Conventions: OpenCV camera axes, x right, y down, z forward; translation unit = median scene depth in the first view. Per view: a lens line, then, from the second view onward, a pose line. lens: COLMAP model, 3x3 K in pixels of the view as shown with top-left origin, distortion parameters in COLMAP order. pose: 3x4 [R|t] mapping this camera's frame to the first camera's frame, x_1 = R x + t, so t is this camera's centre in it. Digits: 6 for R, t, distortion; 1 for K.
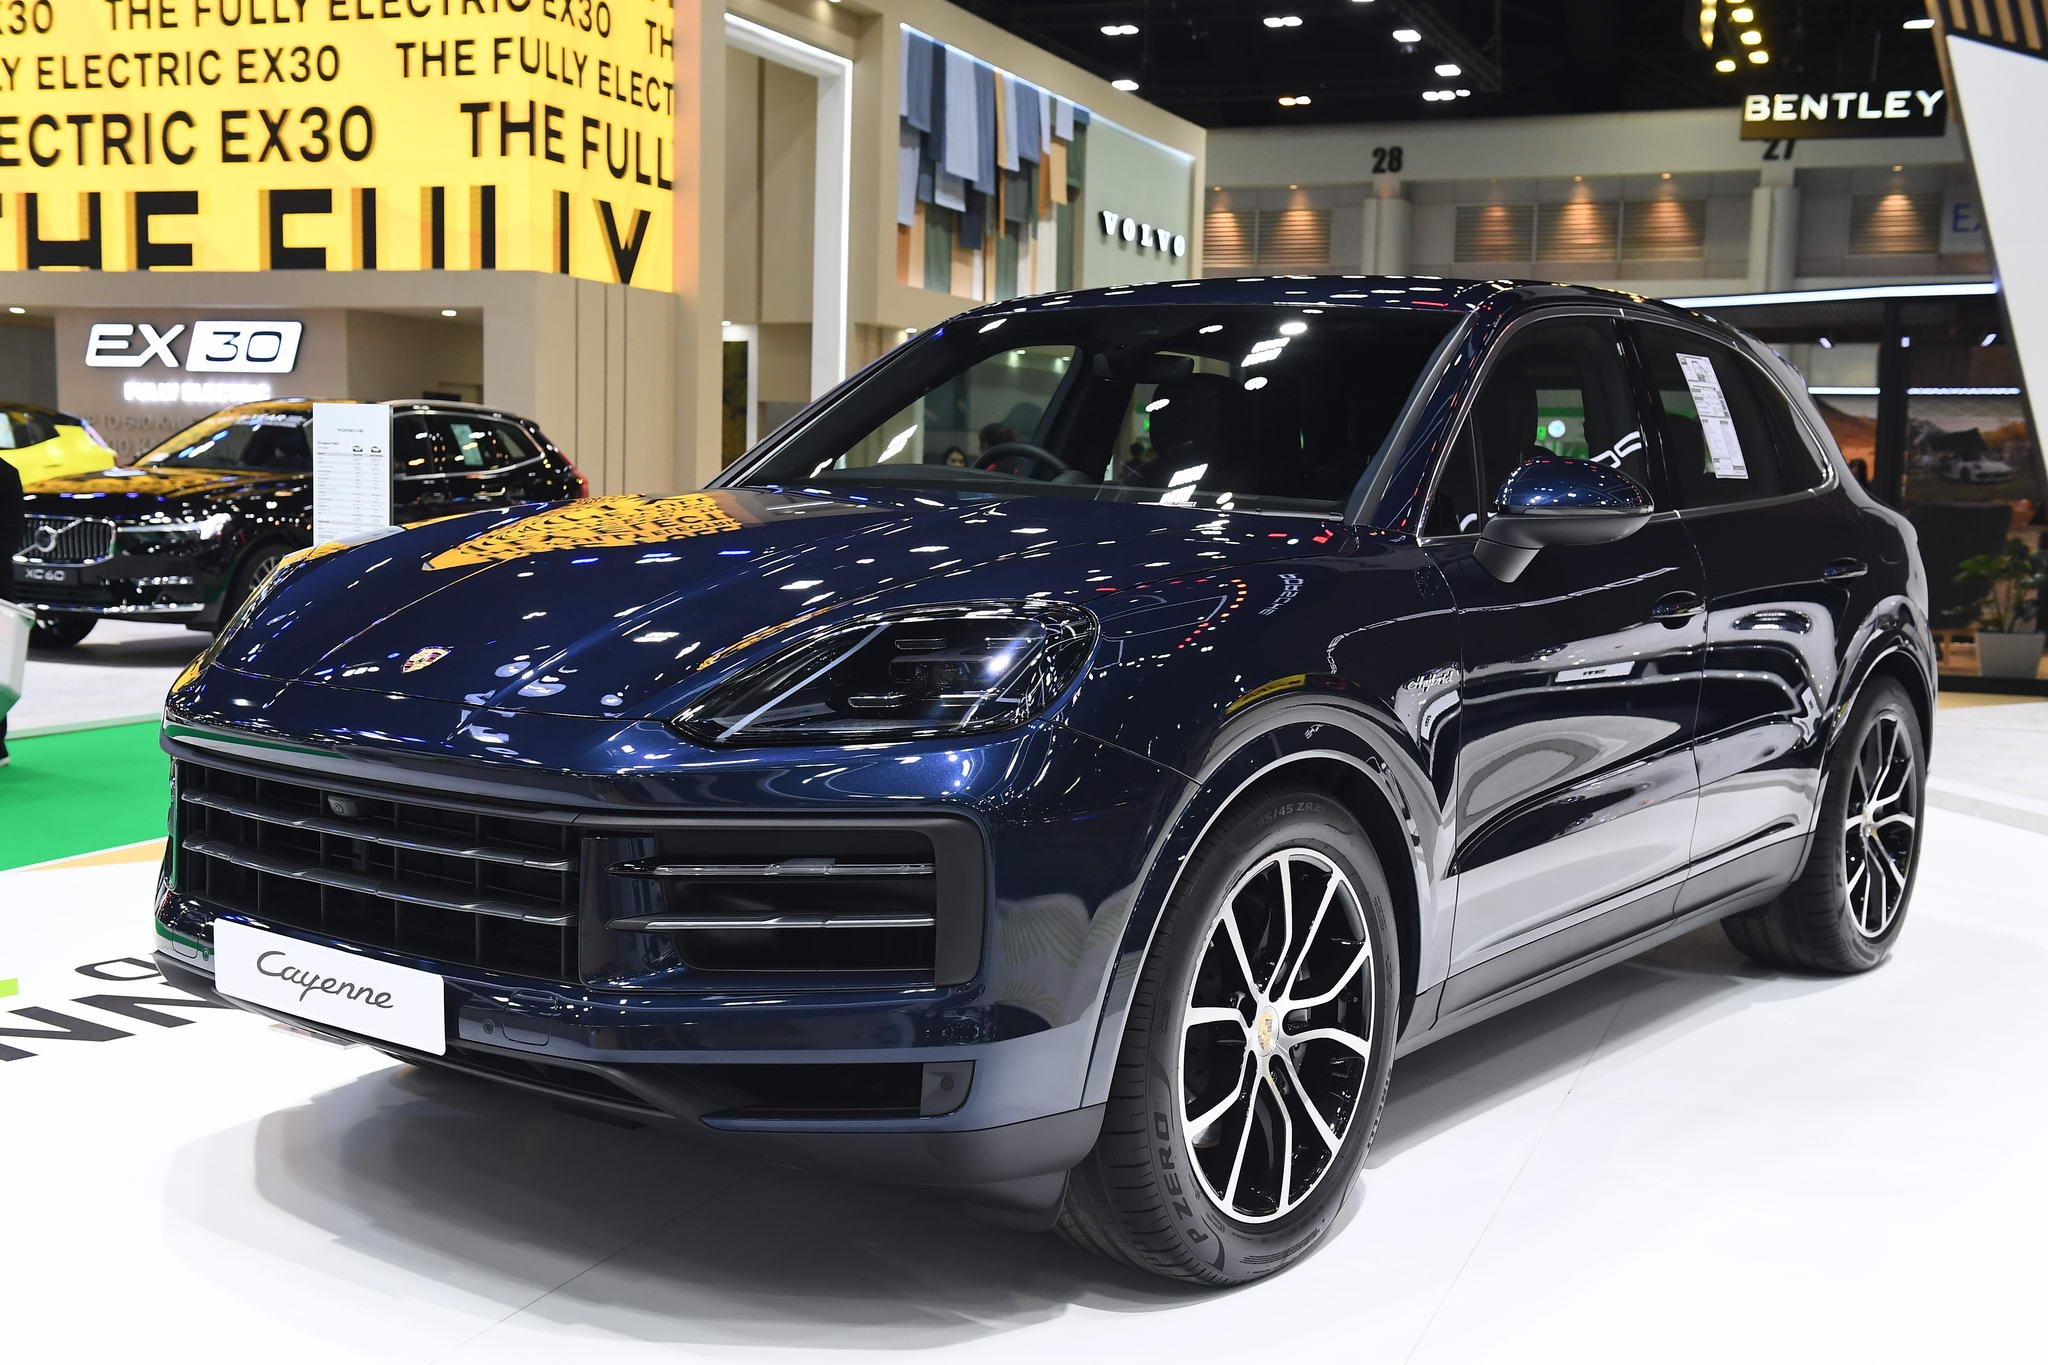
lens RADIAL K [[2300.5, 0, 1020.3], [0, 2300.5, 674.6], [0, 0, 1]] dist [0.102402, 0.000000]
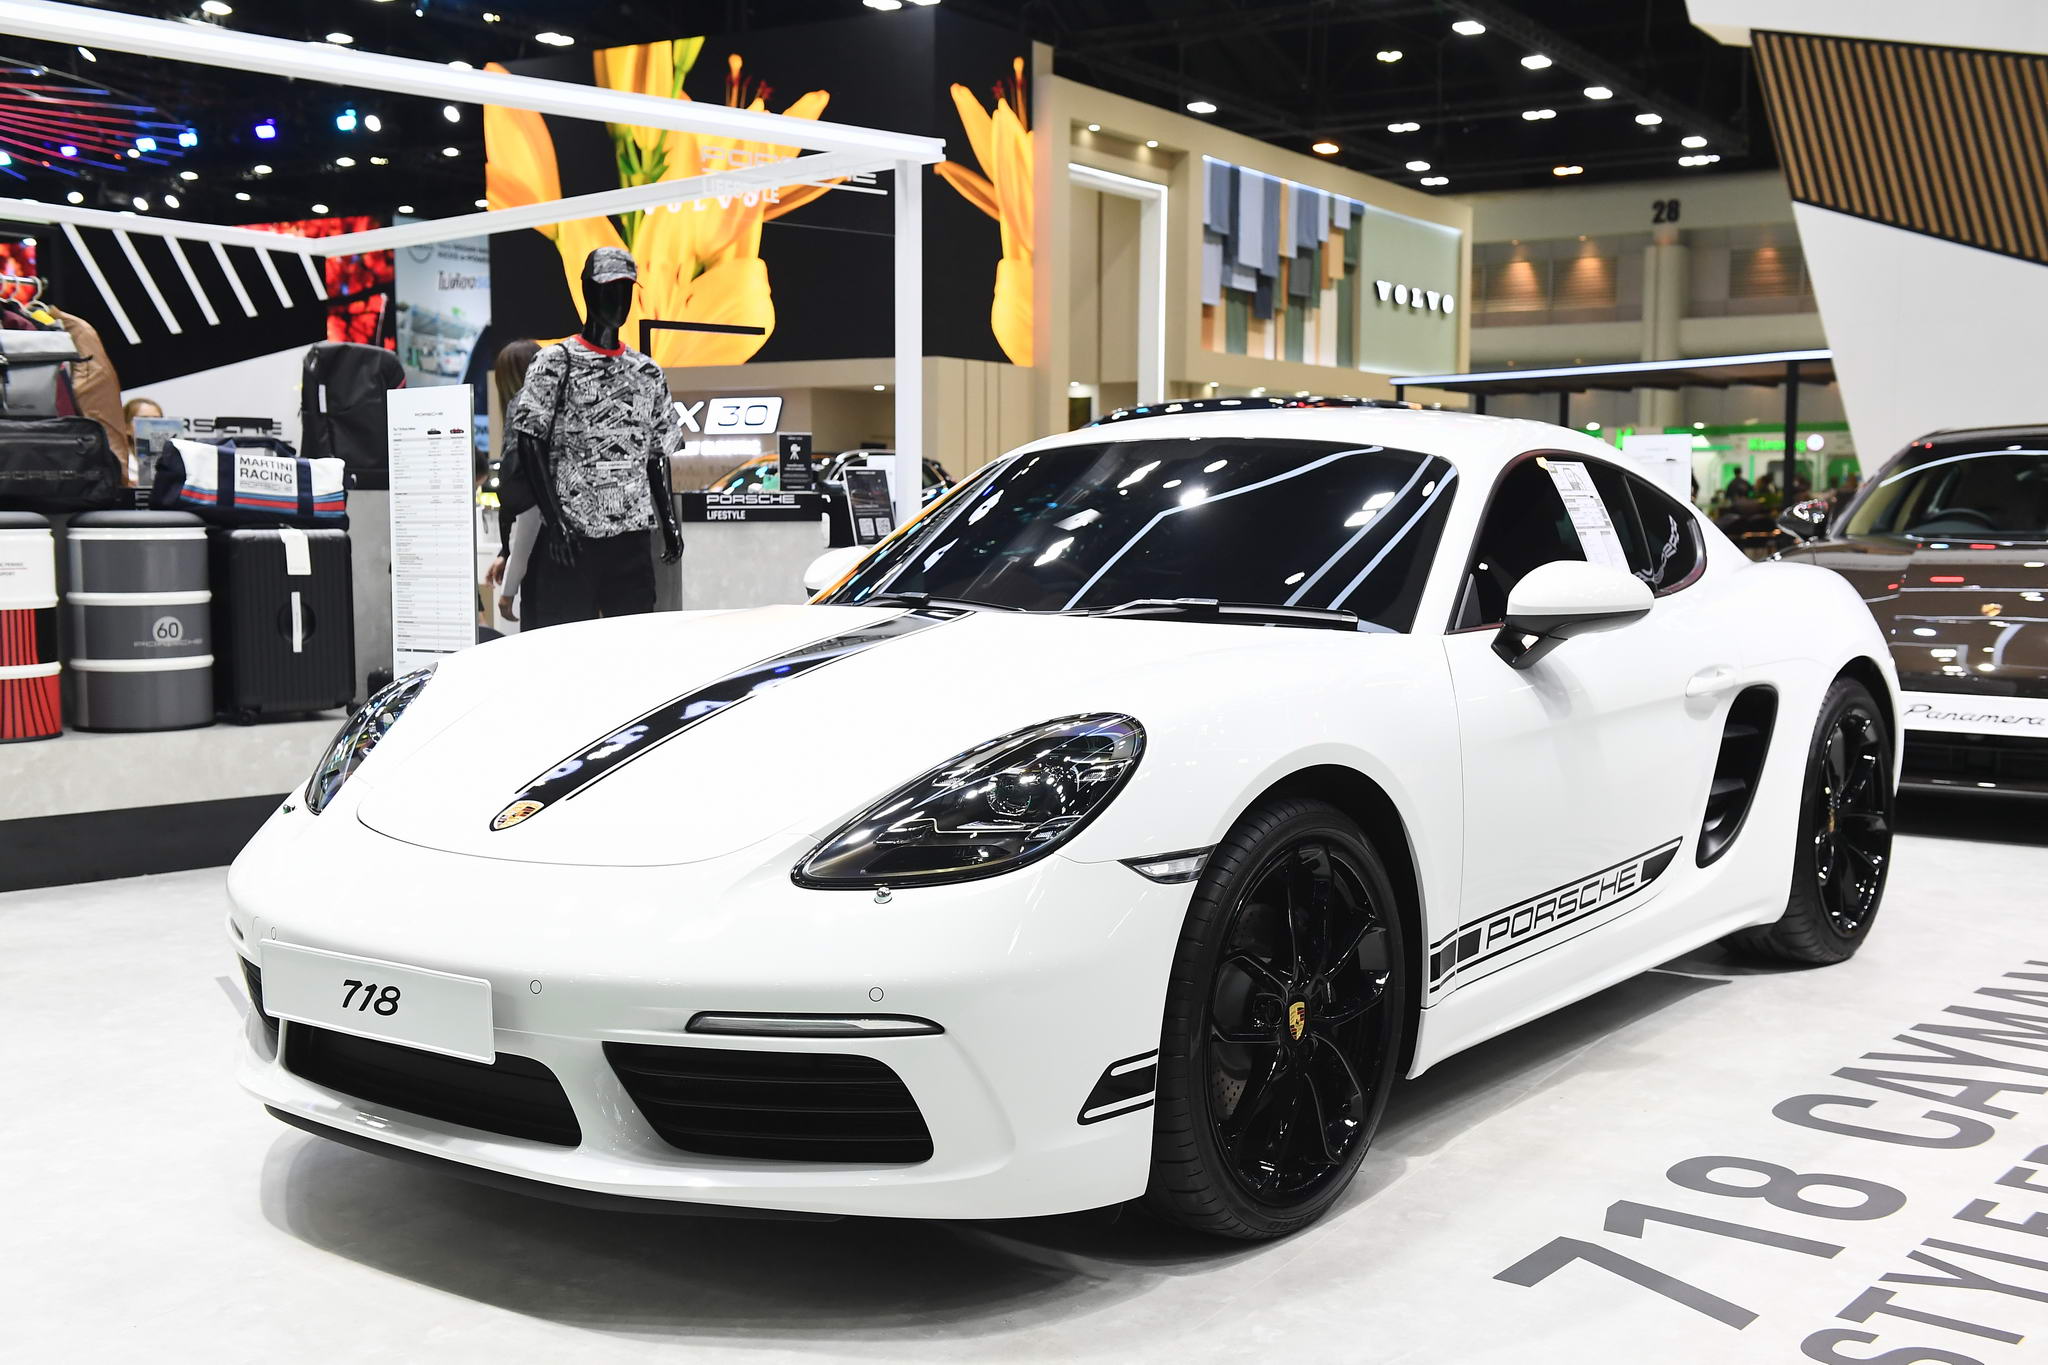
lens RADIAL K [[2278.9, 0, 1016.5], [0, 2278.9, 693.9], [0, 0, 1]] dist [0.088776, 0.000000]
pose [[0.985590, -0.007771, -0.168970, 0.055226], [0.006957, 0.999961, -0.005412, 0.030943], [0.169006, 0.004158, 0.985606, -0.278127]]
